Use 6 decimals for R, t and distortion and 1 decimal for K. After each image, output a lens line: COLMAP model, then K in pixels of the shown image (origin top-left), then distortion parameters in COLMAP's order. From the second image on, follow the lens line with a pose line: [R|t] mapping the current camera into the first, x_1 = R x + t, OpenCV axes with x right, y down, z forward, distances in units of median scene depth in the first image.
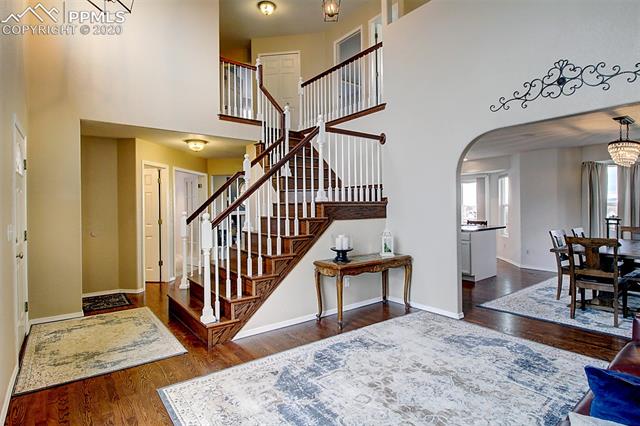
lens RADIAL K [[338.3, 0, 321.0], [0, 338.3, 207.3], [0, 0, 1]] dist [0.000493, -0.012476]
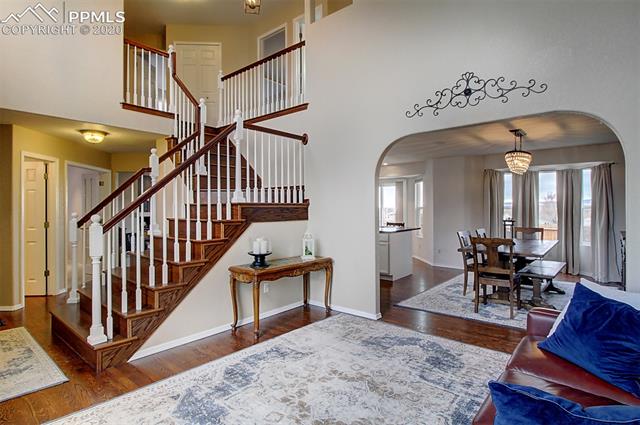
lens RADIAL K [[338.3, 0, 321.0], [0, 338.3, 206.8], [0, 0, 1]] dist [0.000493, -0.012476]
pose [[0.977890, 0.007537, 0.208985, 0.030648], [-0.006189, 0.999956, -0.007101, -0.000075], [-0.209029, 0.005651, 0.977893, 0.041439]]
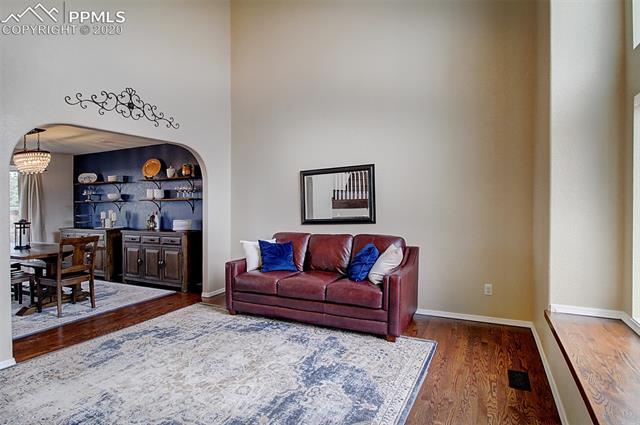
lens RADIAL K [[338.3, 0, 321.0], [0, 338.3, 206.8], [0, 0, 1]] dist [0.000493, -0.012476]
pose [[-0.437554, 0.007589, 0.899160, -0.542521], [0.022089, 0.999753, 0.002311, 0.004115], [-0.898921, 0.020873, -0.437614, 0.726283]]
